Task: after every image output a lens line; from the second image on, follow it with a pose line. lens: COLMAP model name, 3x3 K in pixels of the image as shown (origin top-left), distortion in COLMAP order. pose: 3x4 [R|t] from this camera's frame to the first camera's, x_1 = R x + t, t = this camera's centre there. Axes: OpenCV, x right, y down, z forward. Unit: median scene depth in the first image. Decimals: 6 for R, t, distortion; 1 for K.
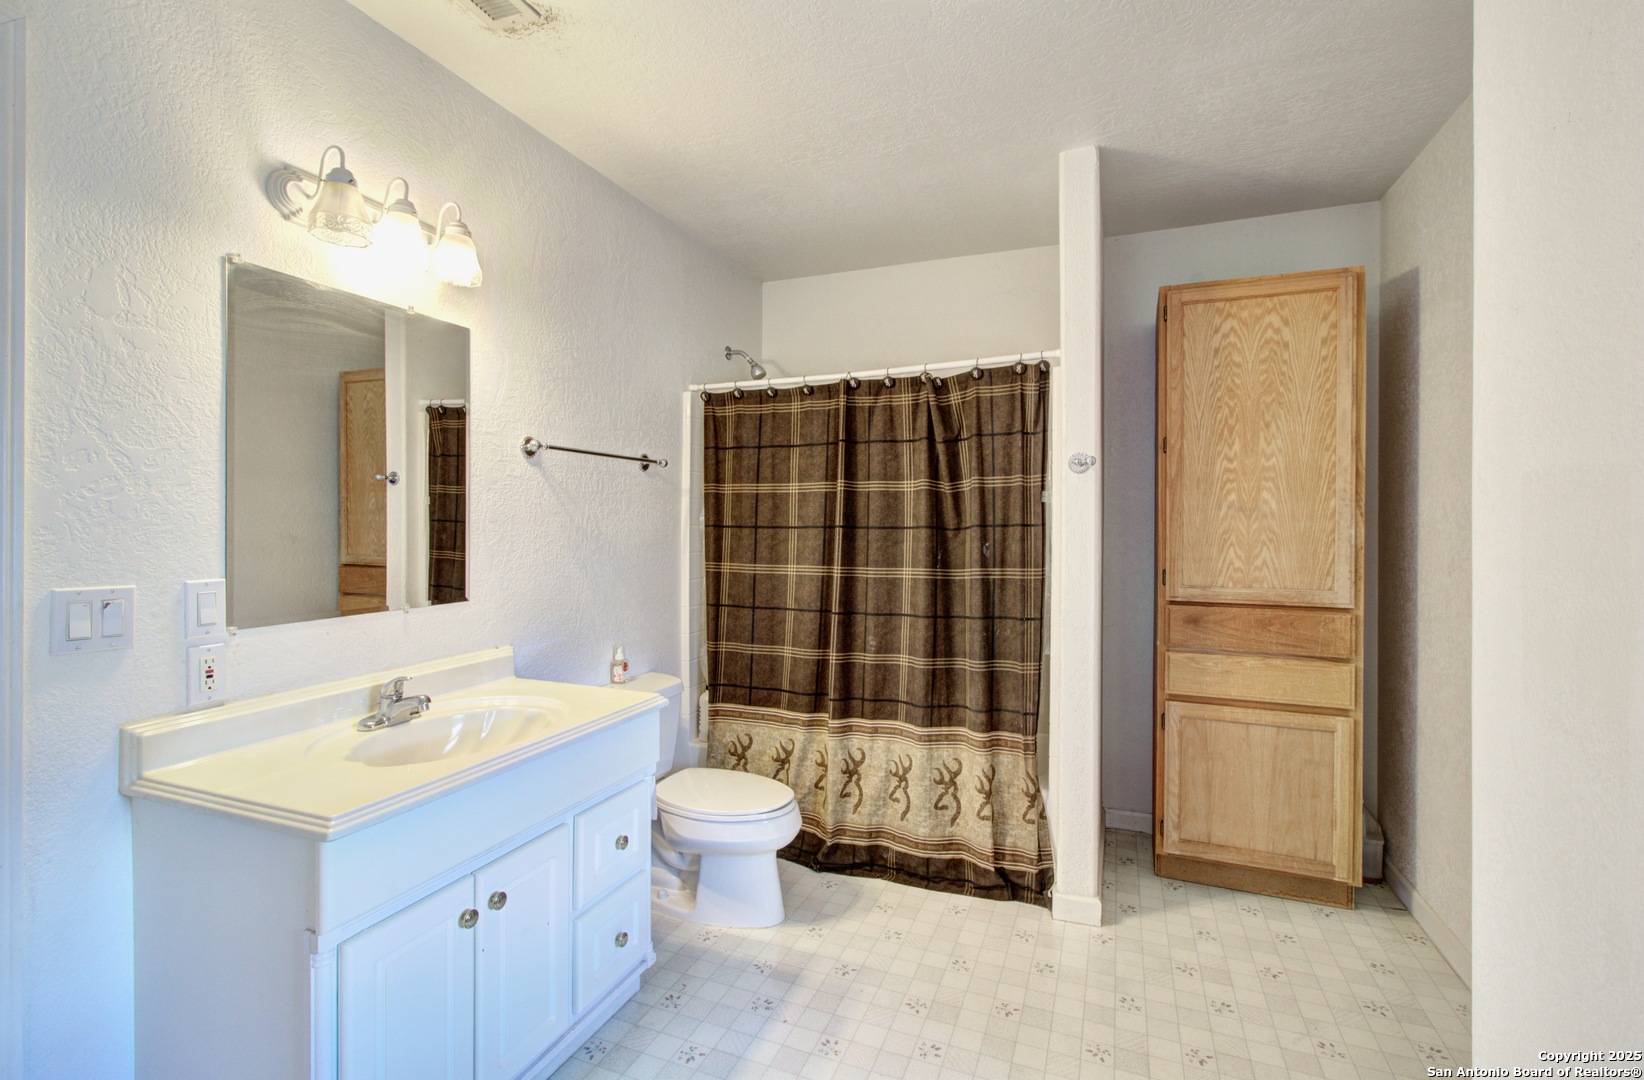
lens RADIAL K [[753.0, 0, 822.0], [0, 753.0, 521.1], [0, 0, 1]] dist [-0.021289, 0.013949]
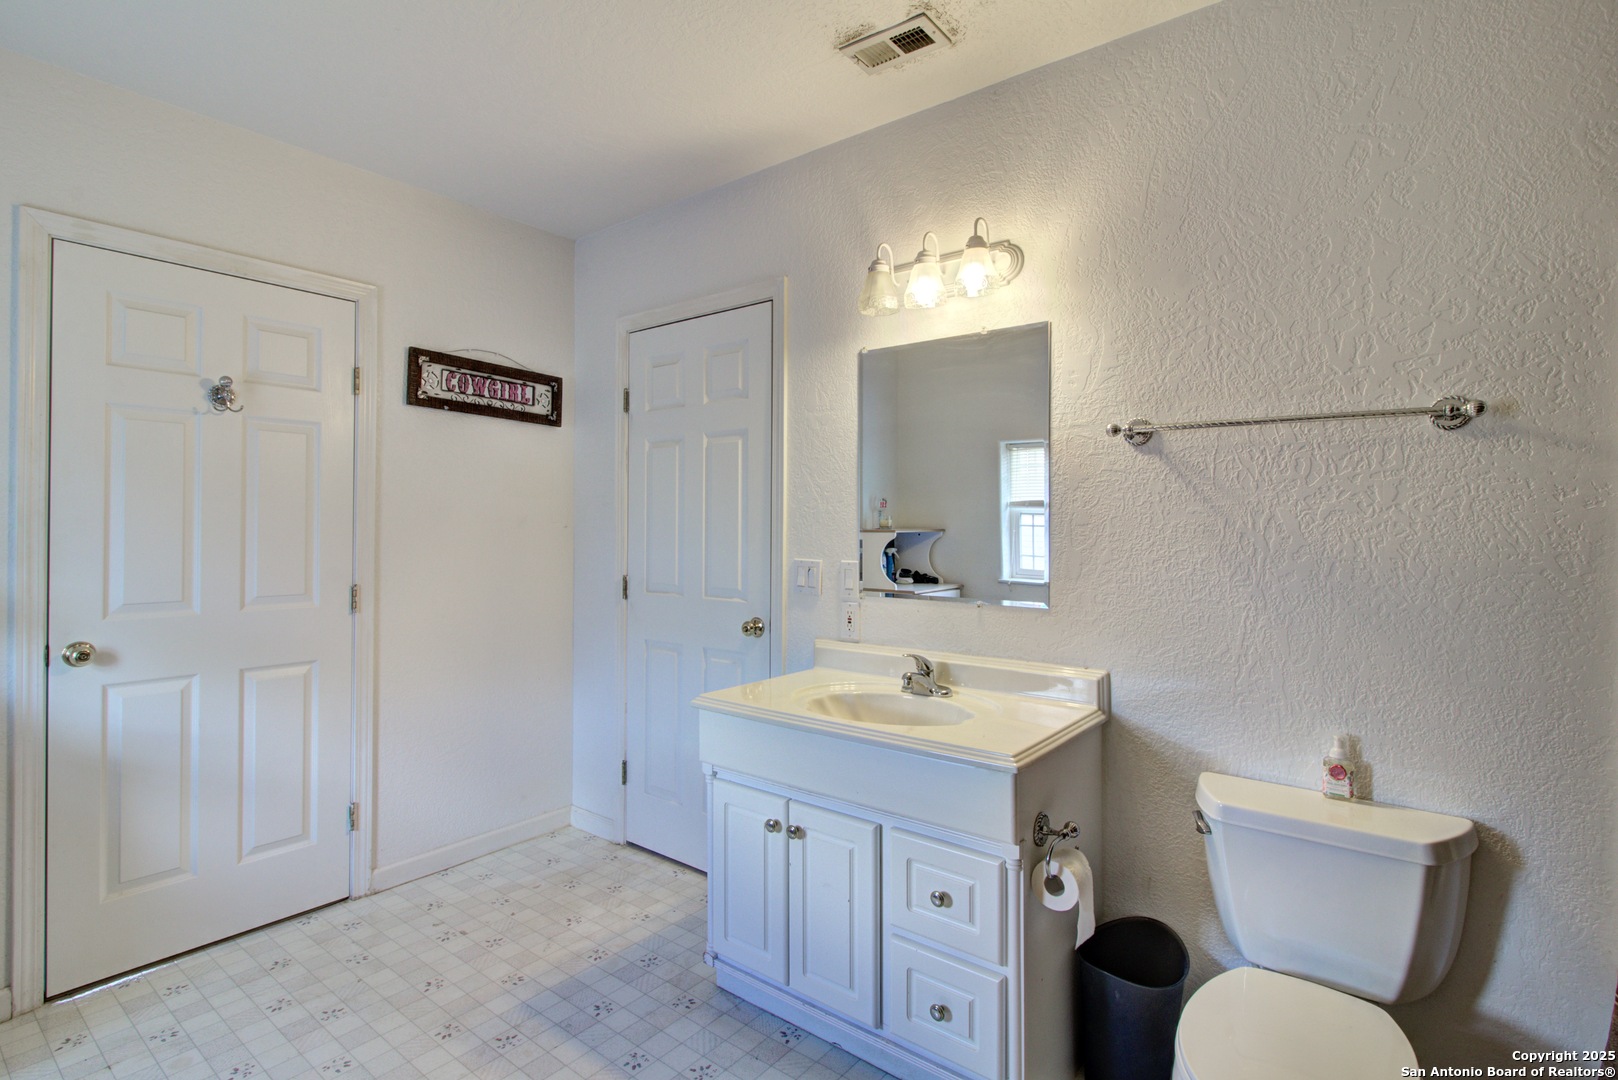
lens RADIAL K [[762.3, 0, 815.9], [0, 762.3, 522.7], [0, 0, 1]] dist [0.000513, -0.000017]
pose [[-0.275433, -0.007945, -0.961288, 0.745913], [-0.004680, 0.999965, -0.006924, 0.008542], [0.961309, 0.002592, -0.275460, 1.386649]]
